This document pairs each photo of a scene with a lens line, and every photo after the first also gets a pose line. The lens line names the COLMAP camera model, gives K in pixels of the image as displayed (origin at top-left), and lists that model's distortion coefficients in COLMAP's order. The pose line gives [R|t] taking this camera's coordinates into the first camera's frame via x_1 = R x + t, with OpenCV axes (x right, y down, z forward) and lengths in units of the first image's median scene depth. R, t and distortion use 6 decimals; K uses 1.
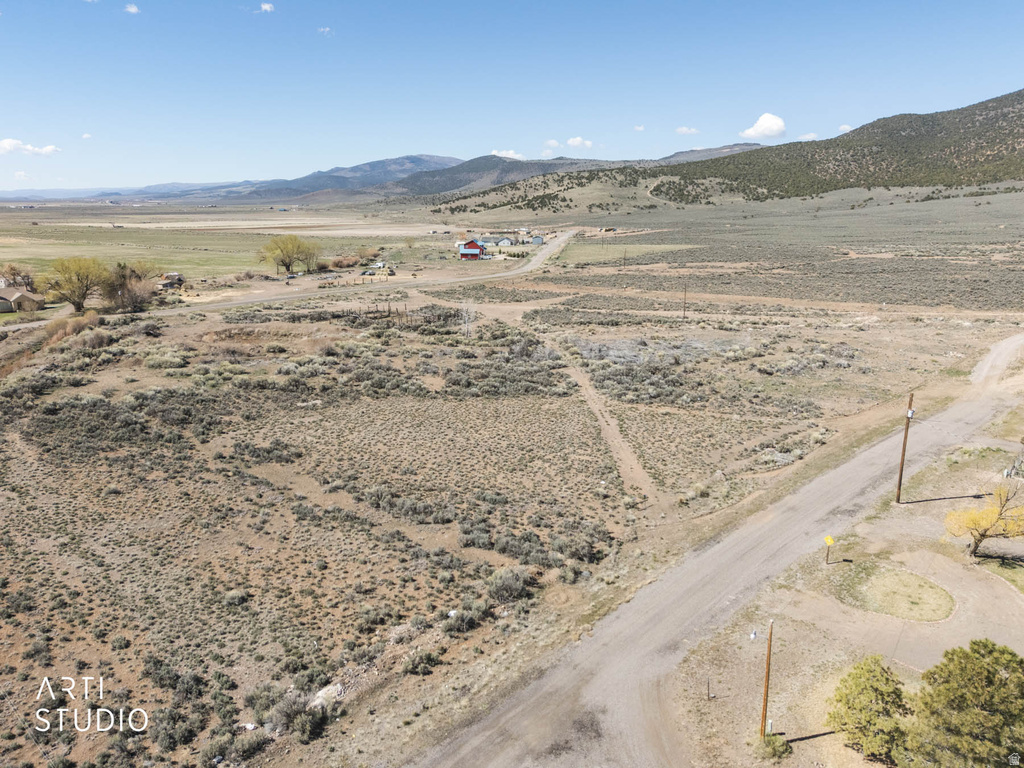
lens RADIAL K [[749.1, 0, 510.5], [0, 749.1, 383.0], [0, 0, 1]] dist [0.078563, -0.072134]
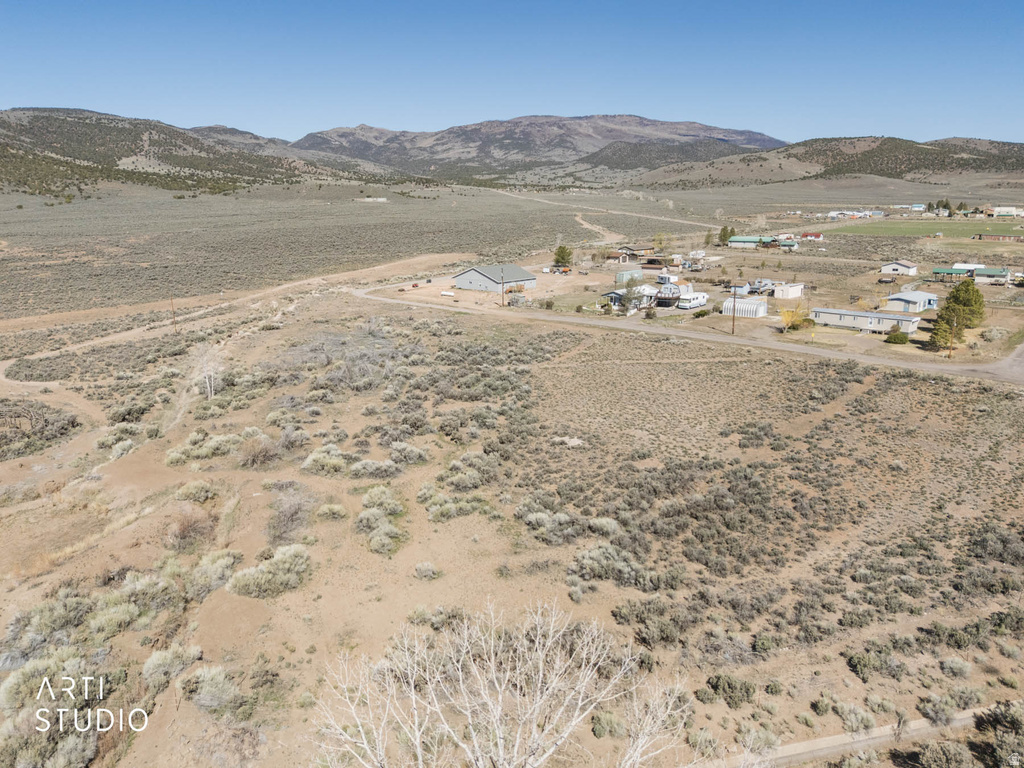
lens RADIAL K [[749.1, 0, 510.5], [0, 749.1, 383.0], [0, 0, 1]] dist [0.078563, -0.072134]
pose [[-0.025358, -0.239632, 0.970533, -1.008937], [0.236144, 0.941934, 0.238740, -0.237452], [-0.971387, 0.235240, 0.032703, 0.966153]]
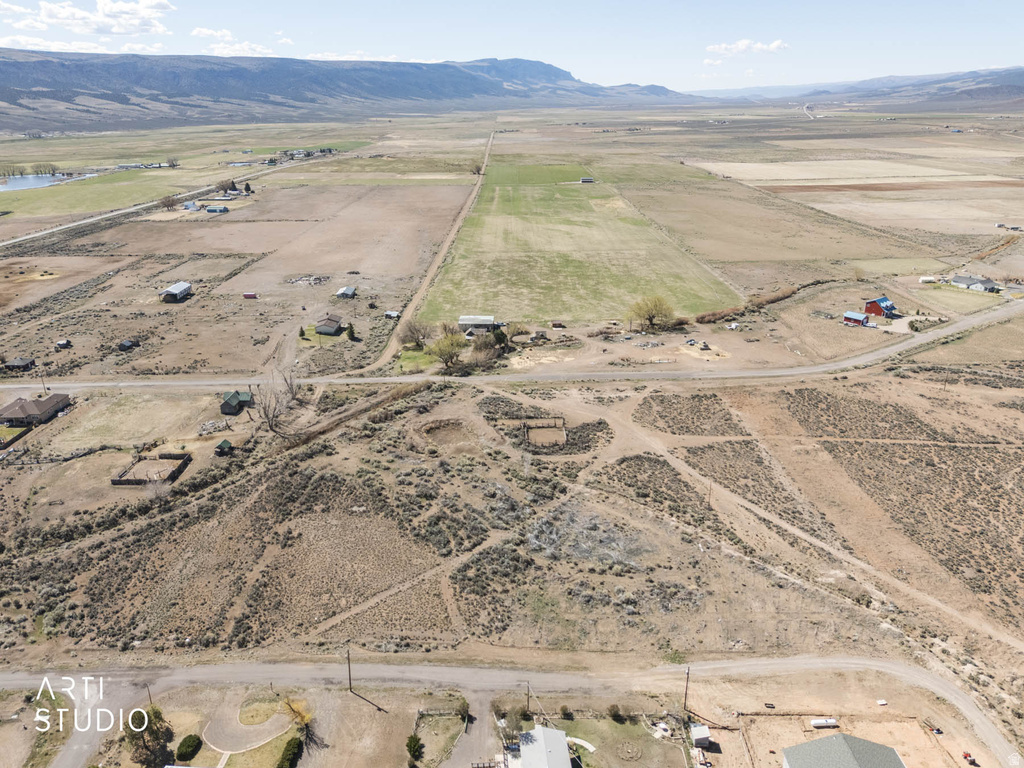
lens RADIAL K [[749.1, 0, 510.5], [0, 749.1, 383.0], [0, 0, 1]] dist [0.078563, -0.072134]
pose [[0.667057, 0.257540, -0.699076, 1.288734], [-0.166788, 0.966156, 0.196783, -0.738471], [0.726097, -0.014668, 0.687436, -0.102734]]
